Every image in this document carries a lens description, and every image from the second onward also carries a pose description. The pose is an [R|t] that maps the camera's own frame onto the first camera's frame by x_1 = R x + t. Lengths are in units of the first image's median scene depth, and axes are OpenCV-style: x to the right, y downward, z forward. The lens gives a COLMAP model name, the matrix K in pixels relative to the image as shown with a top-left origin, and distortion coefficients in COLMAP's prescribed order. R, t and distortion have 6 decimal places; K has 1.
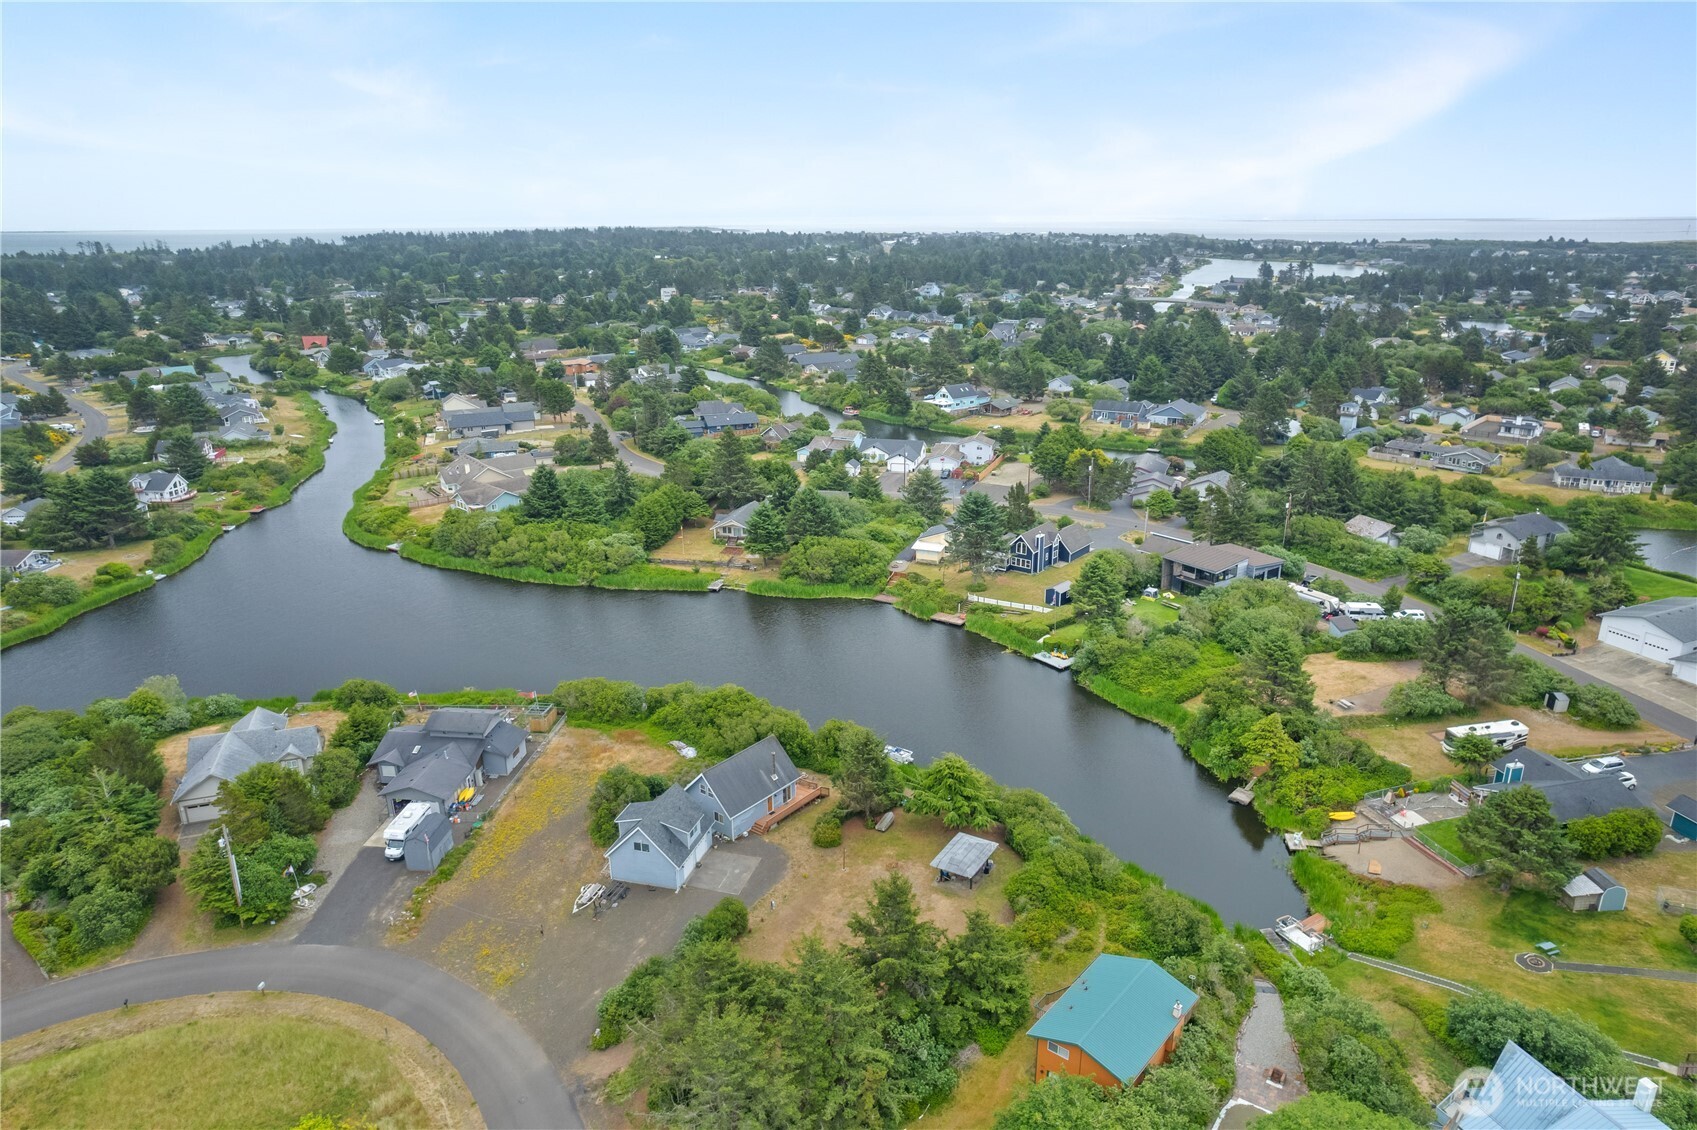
lens RADIAL K [[1067.8, 0, 859.9], [0, 1067.8, 564.9], [0, 0, 1]] dist [-0.082335, 0.071483]
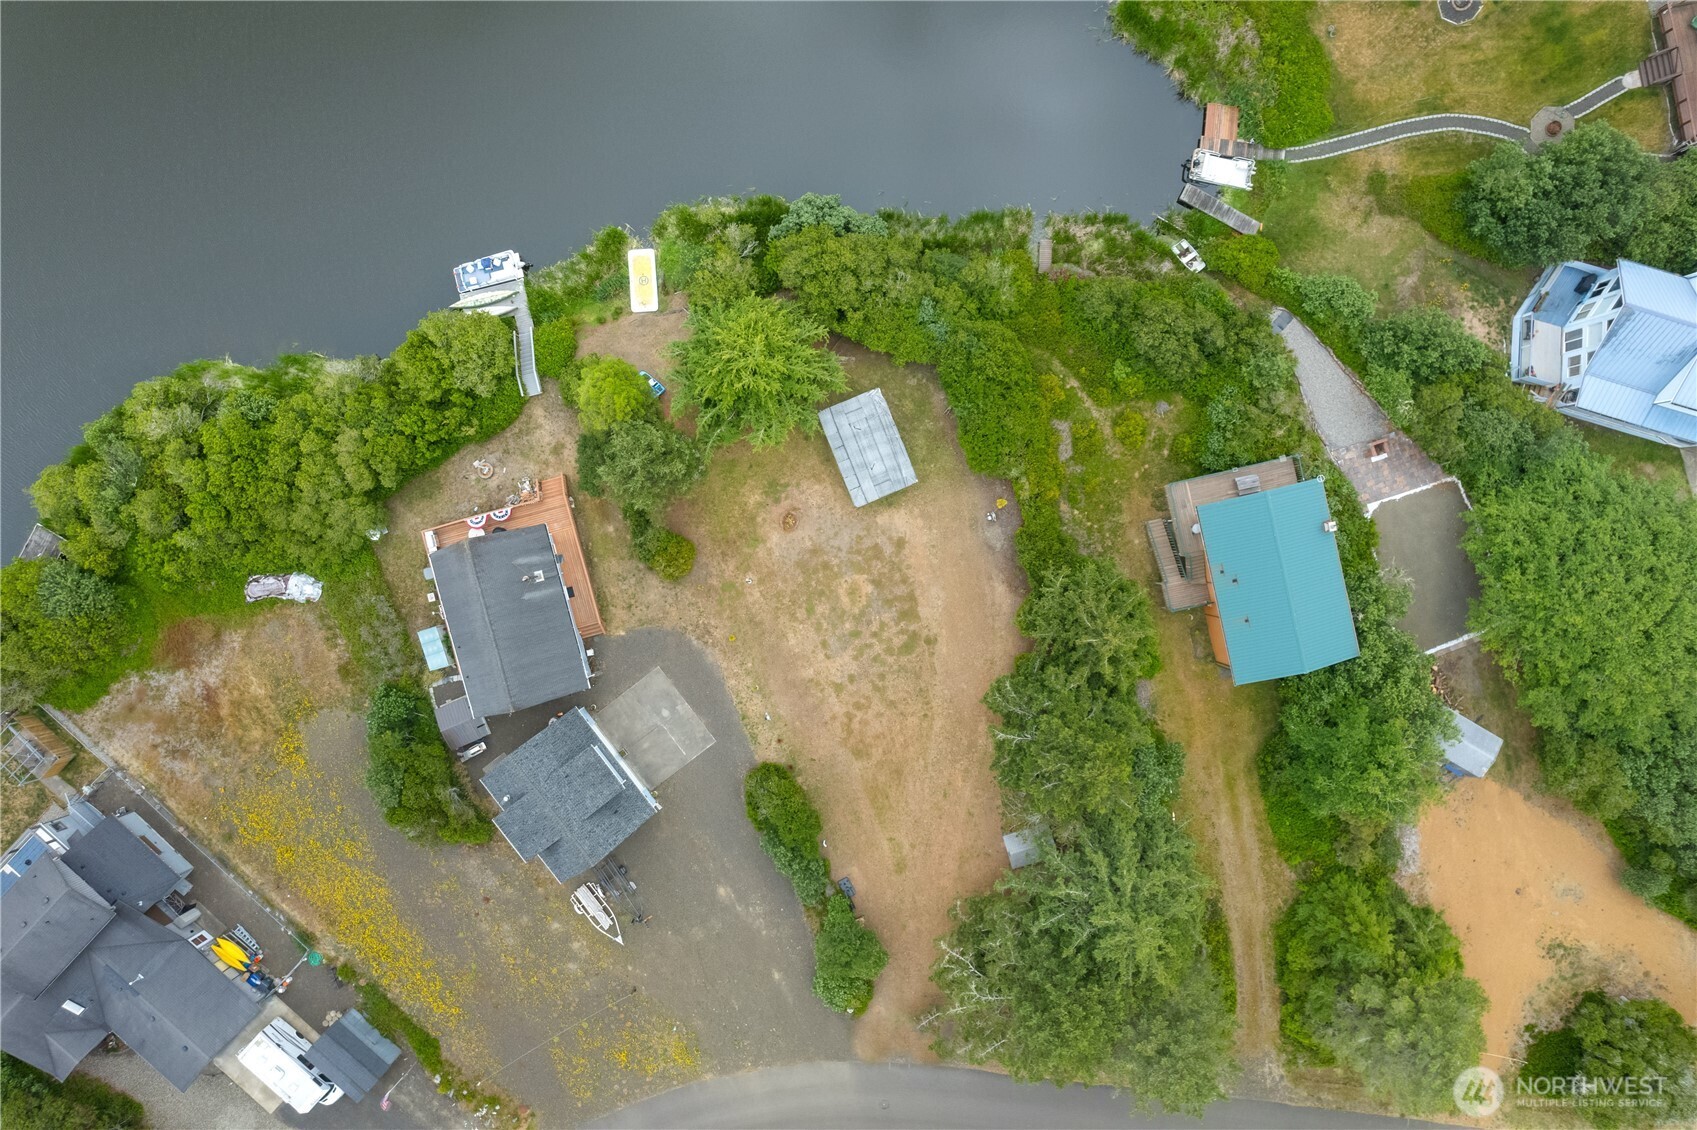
lens RADIAL K [[1049.3, 0, 866.4], [0, 1049.3, 609.6], [0, 0, 1]] dist [-0.077150, 0.060259]
pose [[0.612178, -0.790625, -0.012222, 0.011862], [0.241399, 0.172151, 0.955034, -0.177948], [-0.752970, -0.587602, 0.296243, 0.396251]]
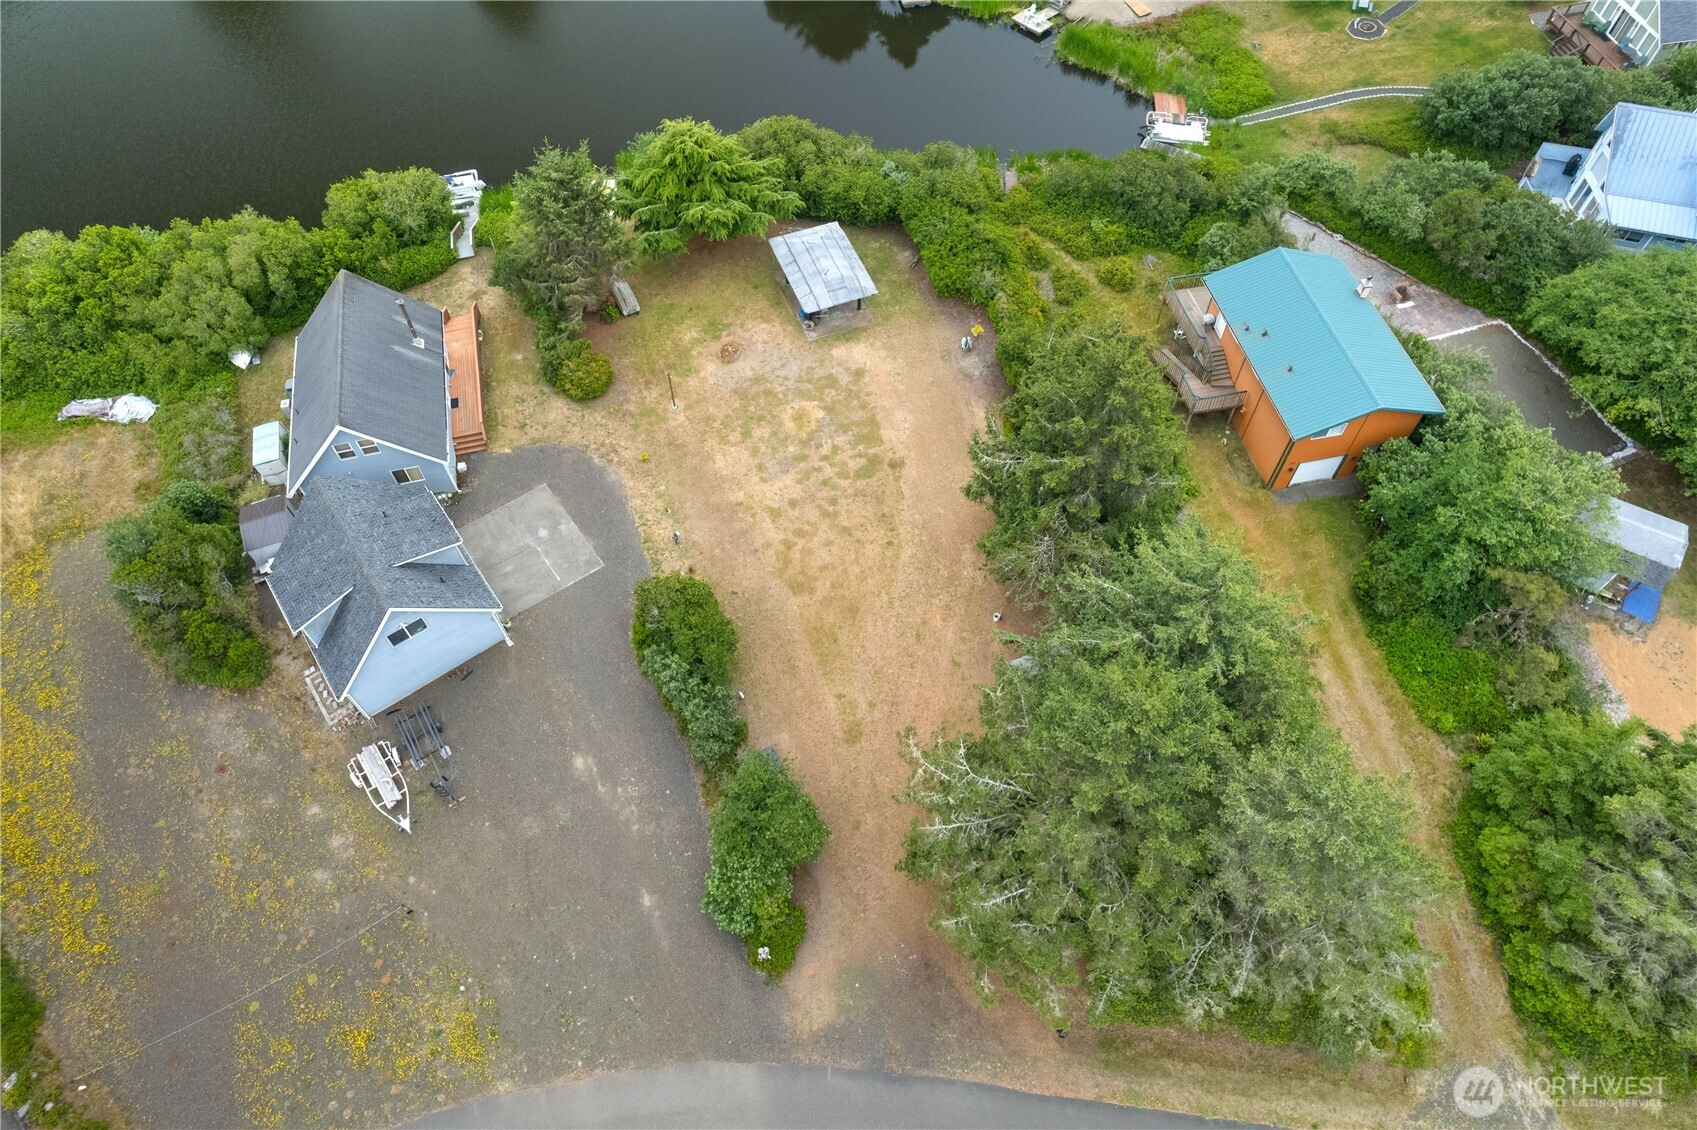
lens RADIAL K [[1067.8, 0, 859.9], [0, 1067.8, 564.9], [0, 0, 1]] dist [-0.082335, 0.071483]
pose [[0.622331, -0.656076, 0.426929, -0.134036], [0.245167, 0.681351, 0.689677, -0.008608], [-0.743369, -0.324538, 0.584874, 0.310506]]
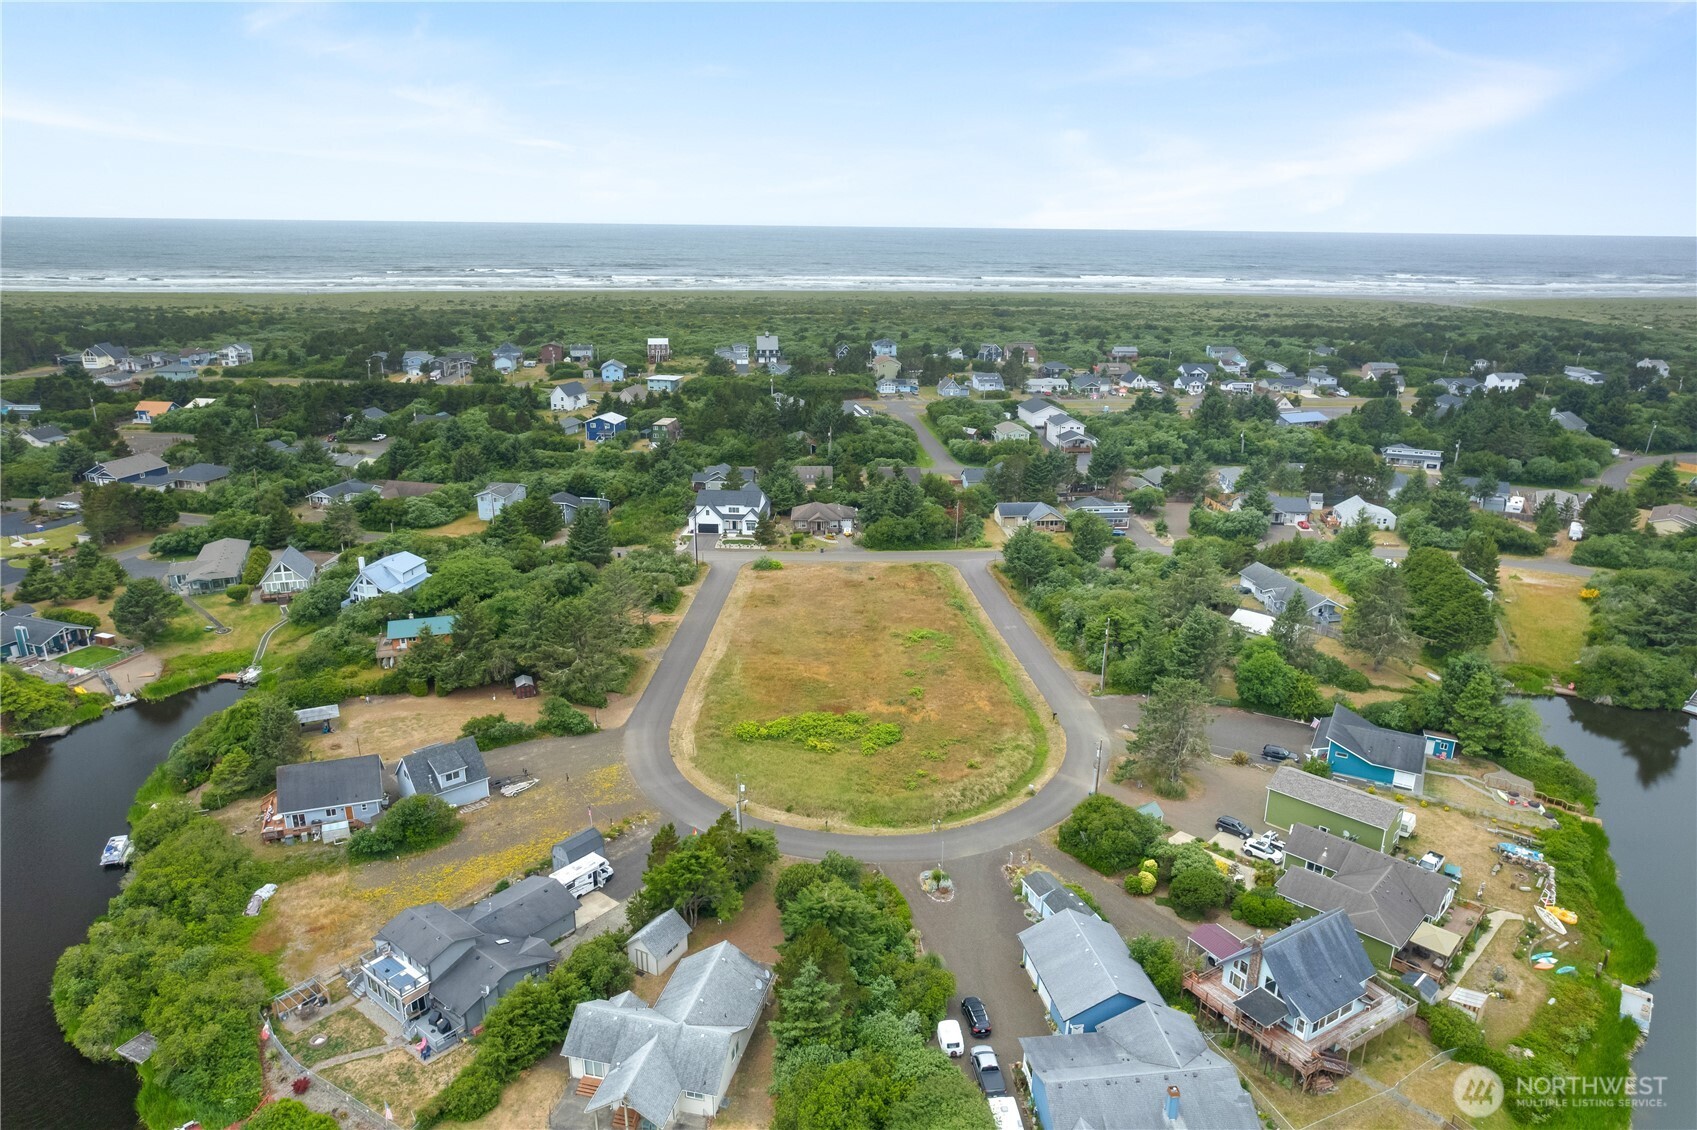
lens RADIAL K [[1067.8, 0, 859.9], [0, 1067.8, 564.9], [0, 0, 1]] dist [-0.082335, 0.071483]
pose [[-0.848700, -0.173602, 0.499571, -0.616632], [0.143608, 0.833457, 0.533598, -0.275710], [-0.509004, 0.524607, -0.682424, 0.779882]]
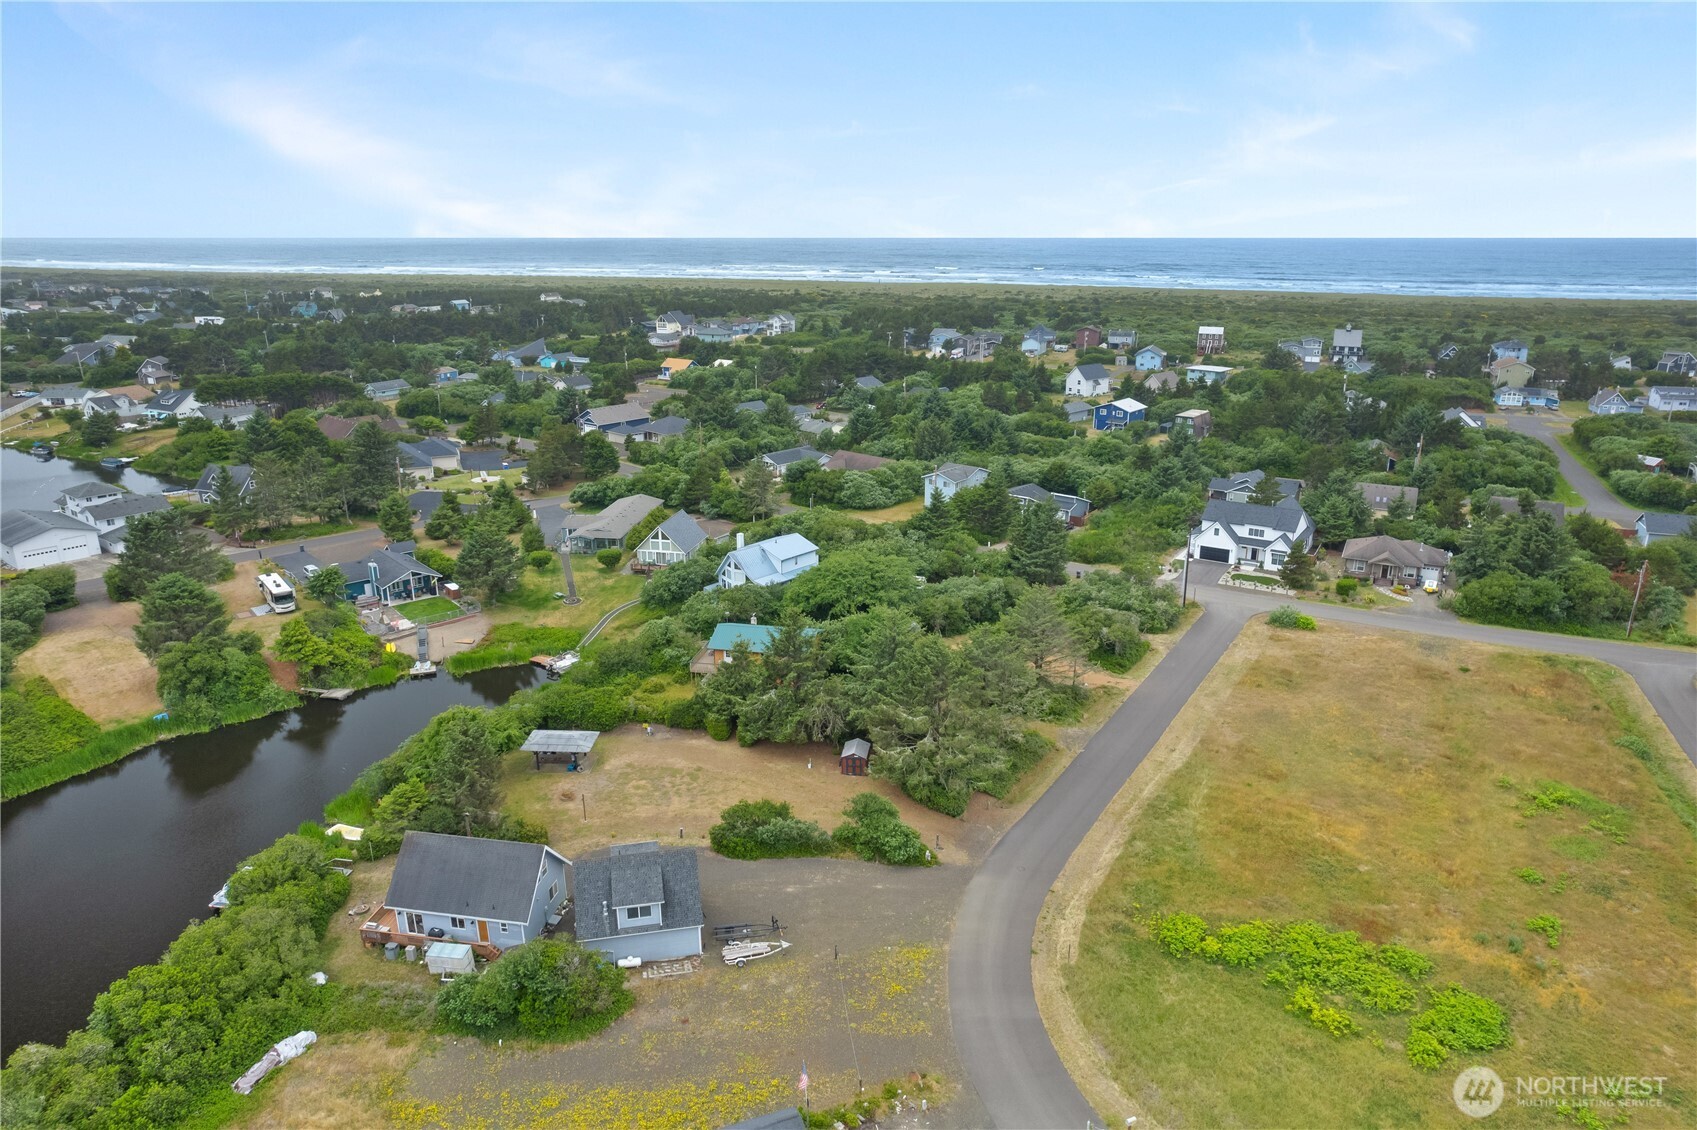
lens RADIAL K [[1067.8, 0, 859.9], [0, 1067.8, 564.9], [0, 0, 1]] dist [-0.082335, 0.071483]
pose [[-0.475984, -0.261574, 0.839653, -0.436150], [0.265181, 0.867620, 0.420613, -0.112276], [-0.838522, 0.422865, -0.343609, 0.551009]]
